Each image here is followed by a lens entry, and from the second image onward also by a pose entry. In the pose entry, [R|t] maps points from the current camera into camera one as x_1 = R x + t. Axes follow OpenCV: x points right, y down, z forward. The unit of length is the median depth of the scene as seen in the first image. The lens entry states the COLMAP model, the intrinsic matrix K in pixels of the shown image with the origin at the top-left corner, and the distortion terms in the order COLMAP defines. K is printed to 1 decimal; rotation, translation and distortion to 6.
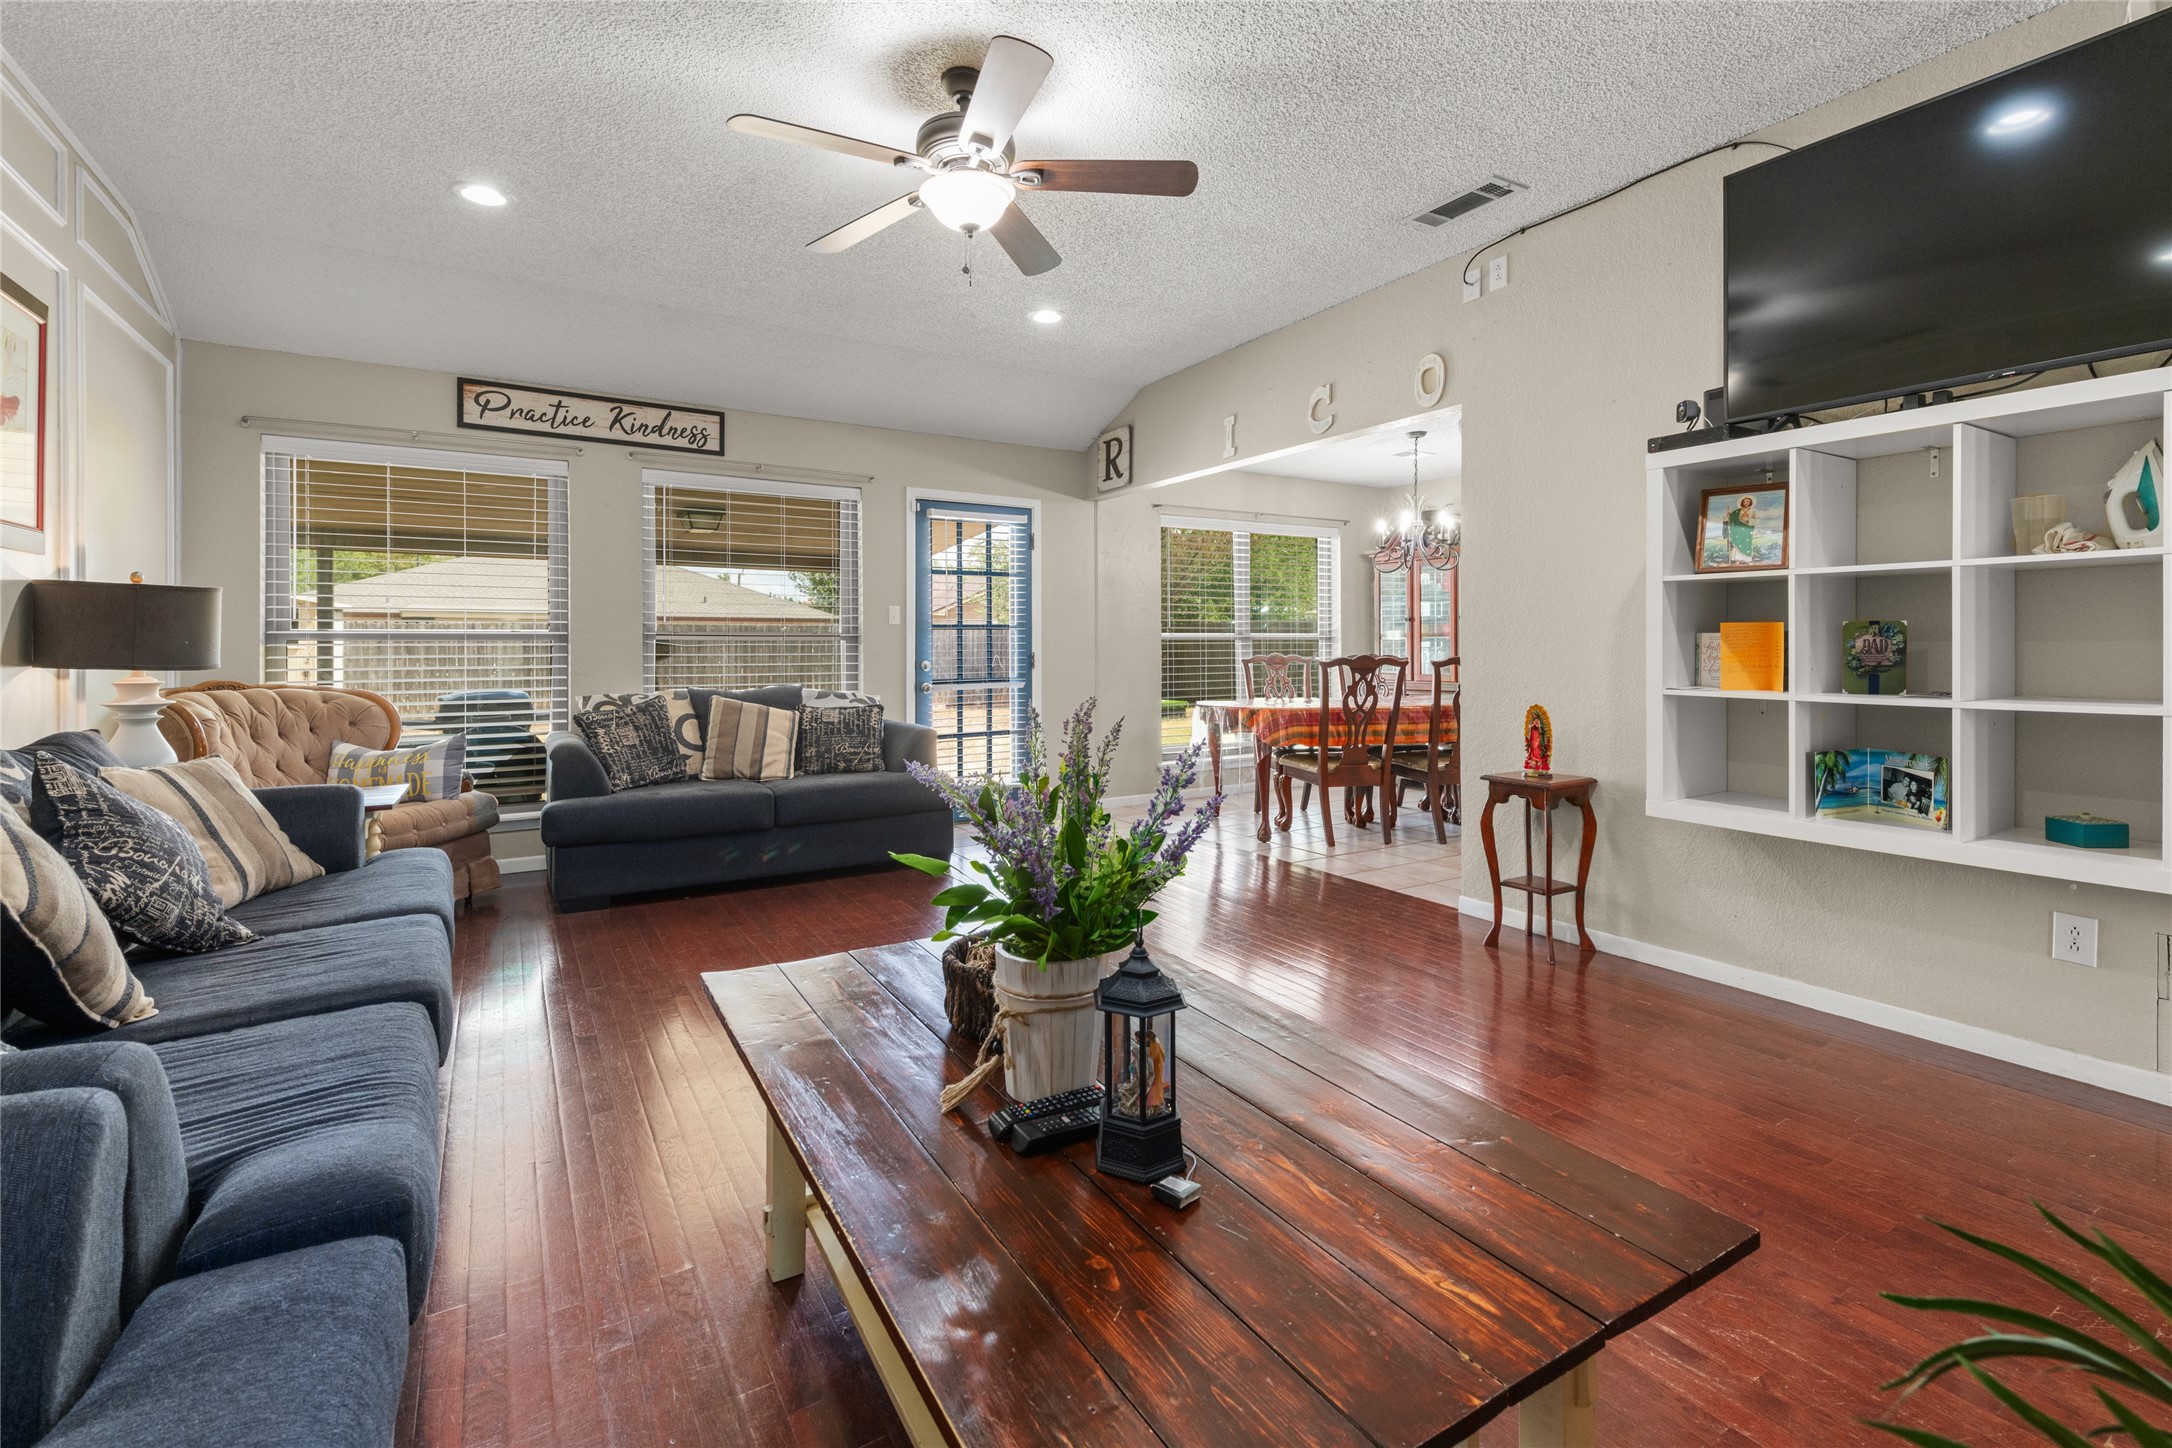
lens RADIAL K [[956.2, 0, 1095.1], [0, 956.2, 646.1], [0, 0, 1]] dist [0.015824, -0.006410]
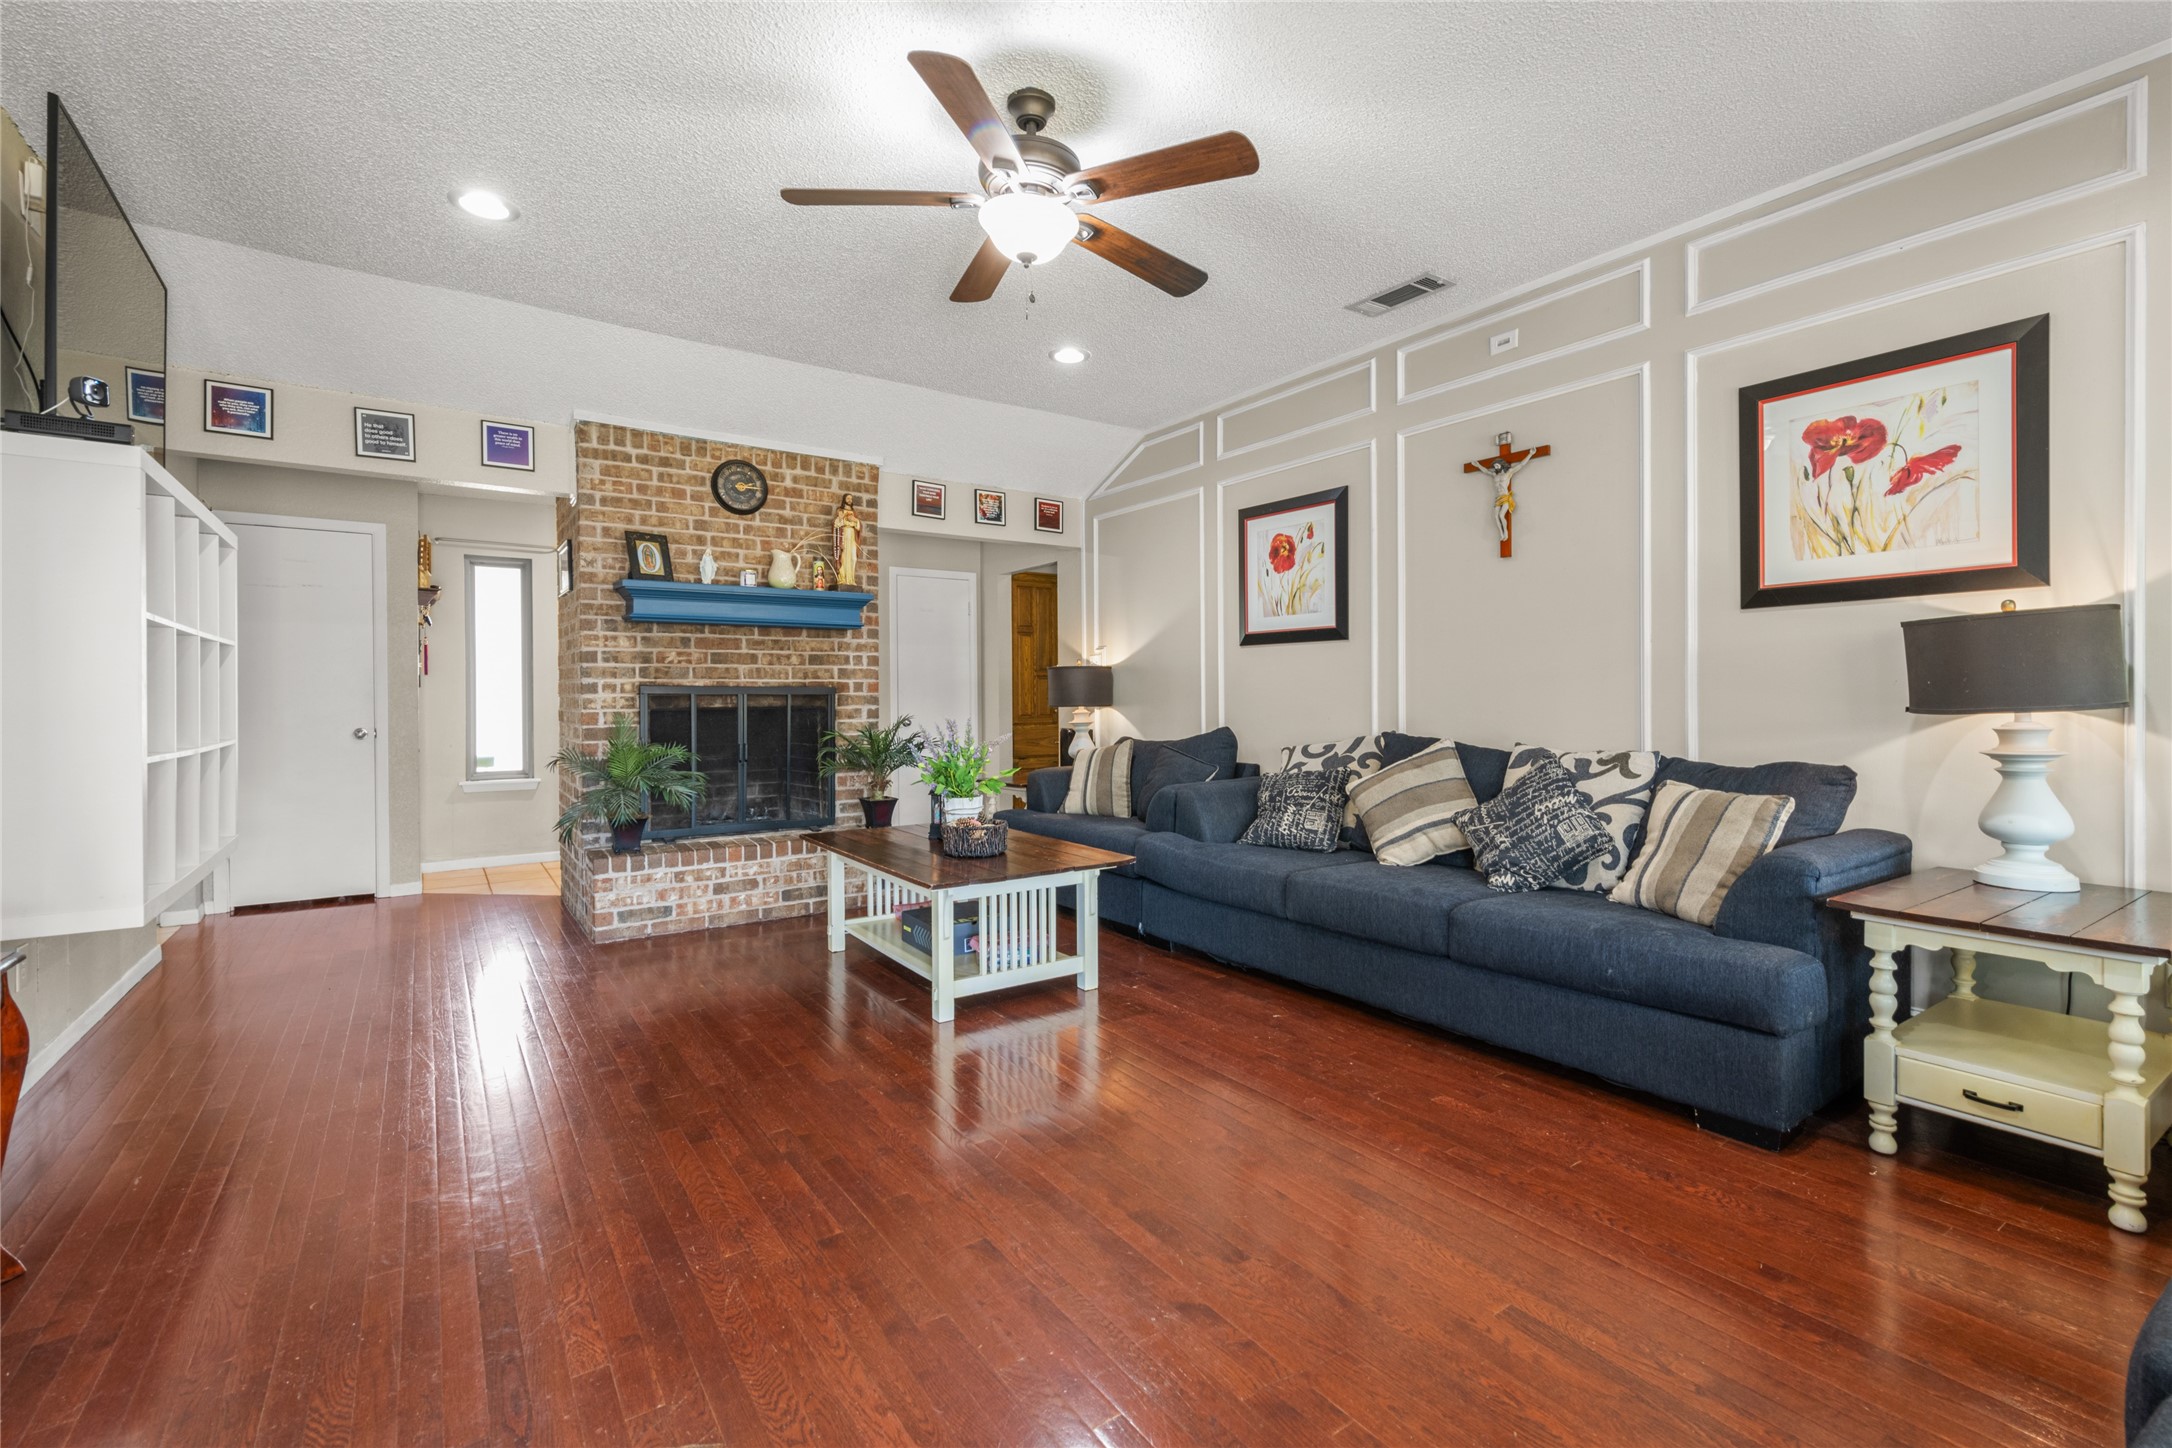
lens RADIAL K [[945.9, 0, 1088.3], [0, 945.9, 701.4], [0, 0, 1]] dist [0.029282, -0.014934]
pose [[-0.997520, 0.030500, -0.063426, -0.061192], [0.029608, 0.999450, 0.014947, -0.014805], [0.063847, 0.013032, -0.997875, 1.063195]]
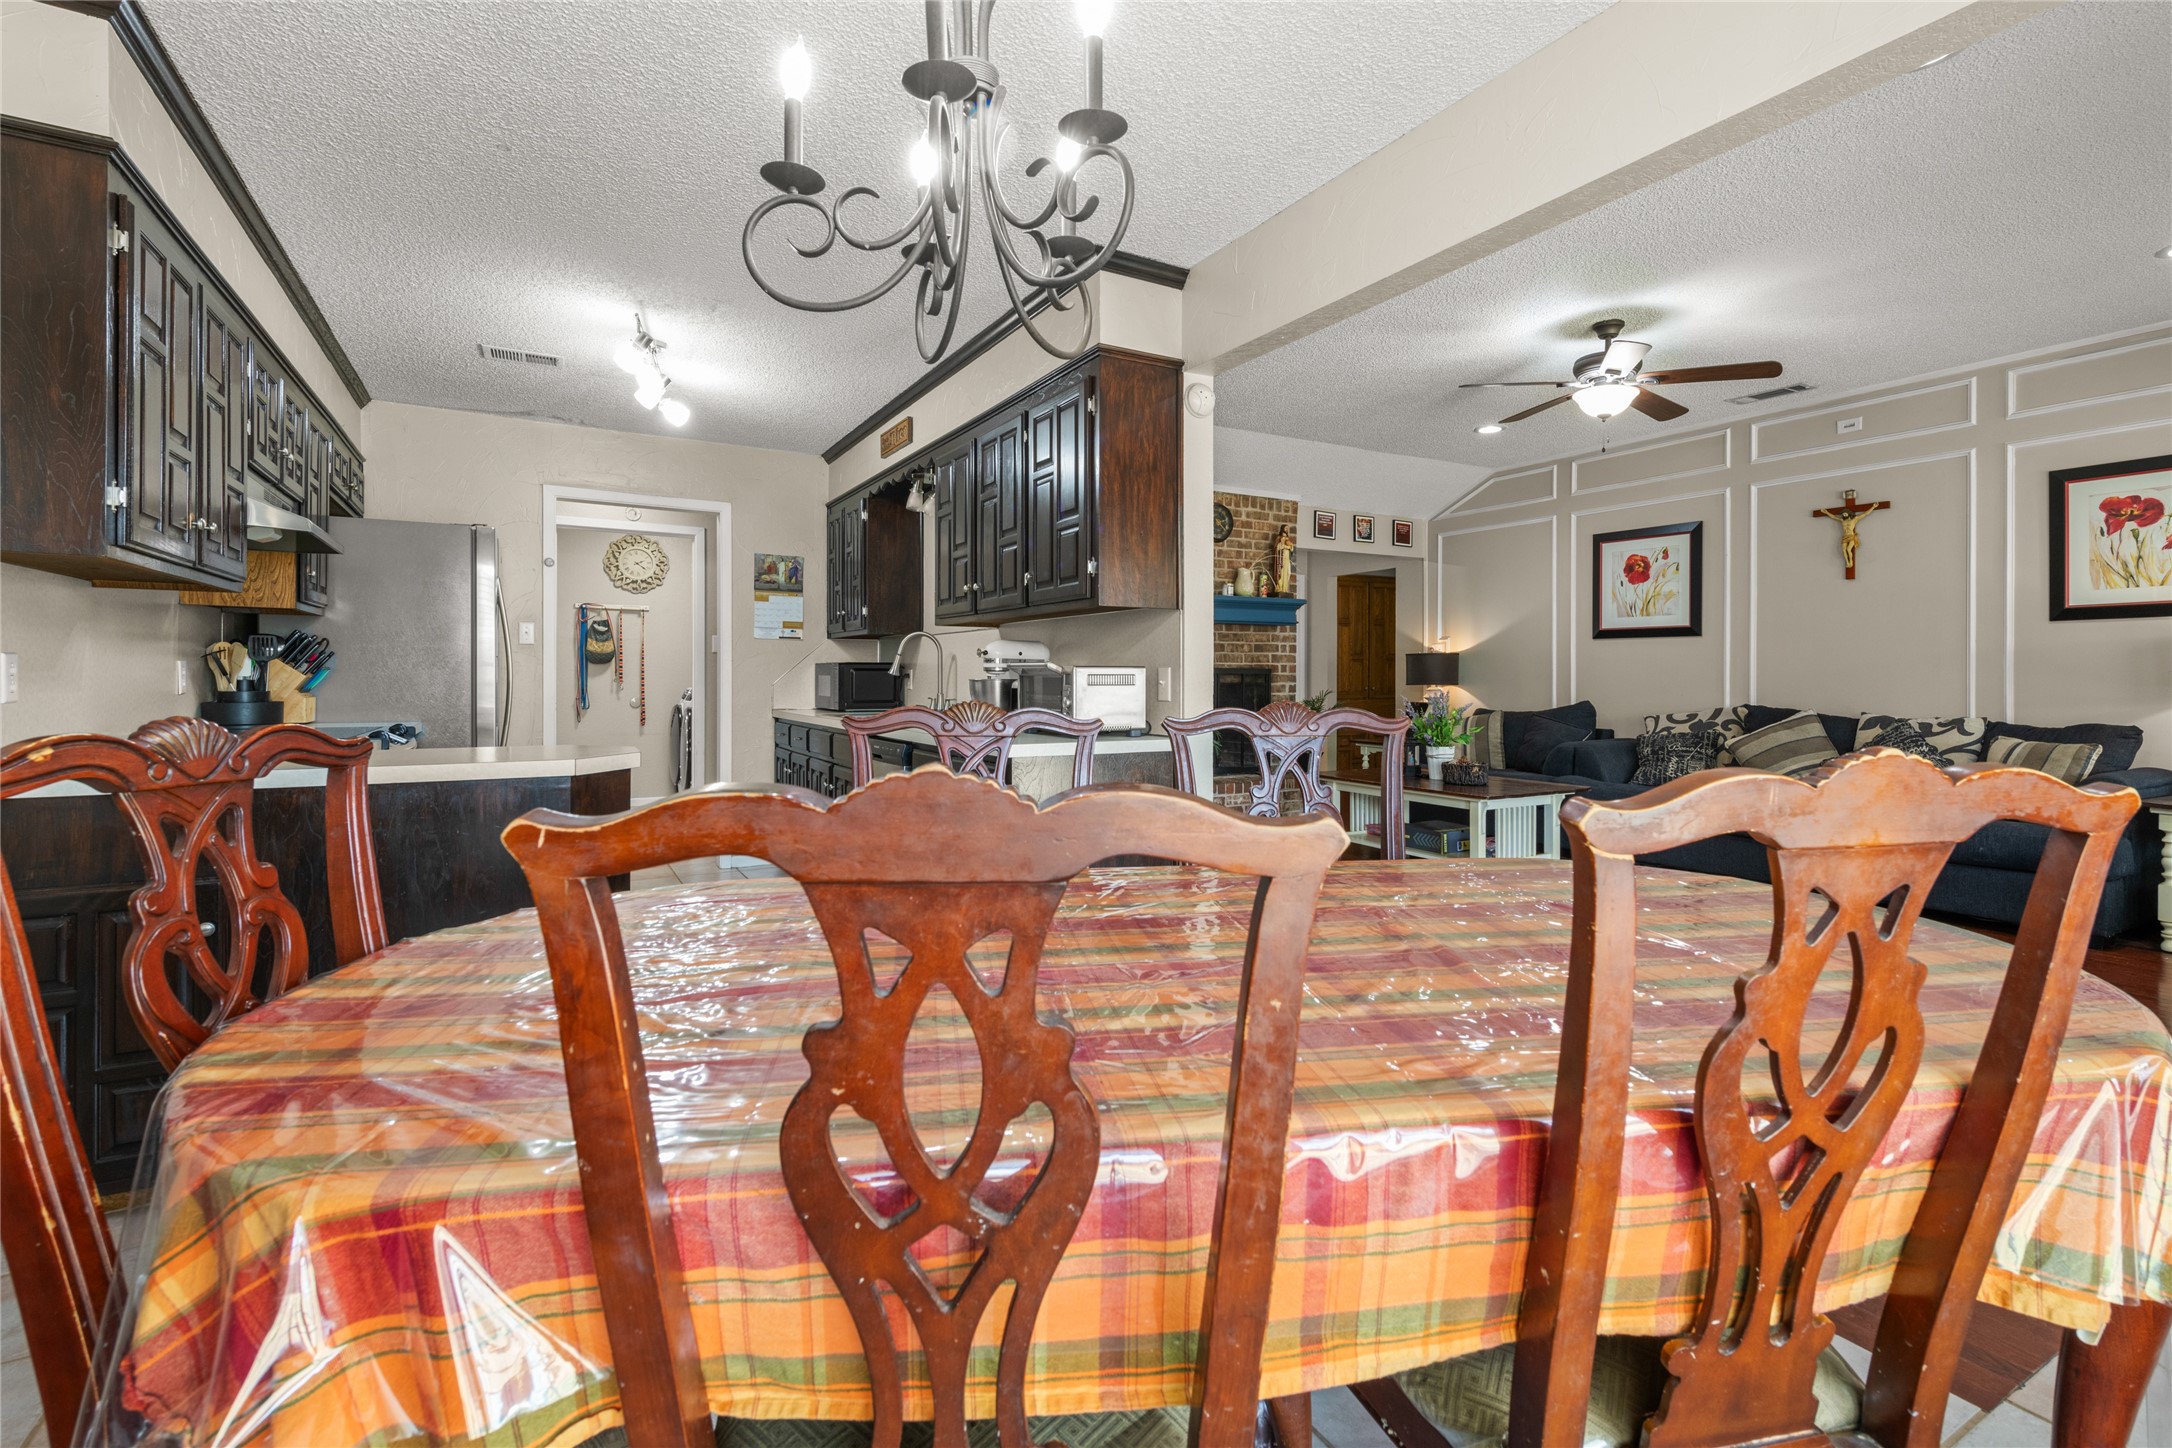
lens RADIAL K [[972.1, 0, 1097.3], [0, 972.1, 677.8], [0, 0, 1]] dist [0.026015, -0.008293]
pose [[-0.999447, 0.023427, 0.023606, 0.380014], [0.023675, 0.999667, 0.010292, -0.030534], [-0.023357, 0.010845, -0.999668, 1.450725]]
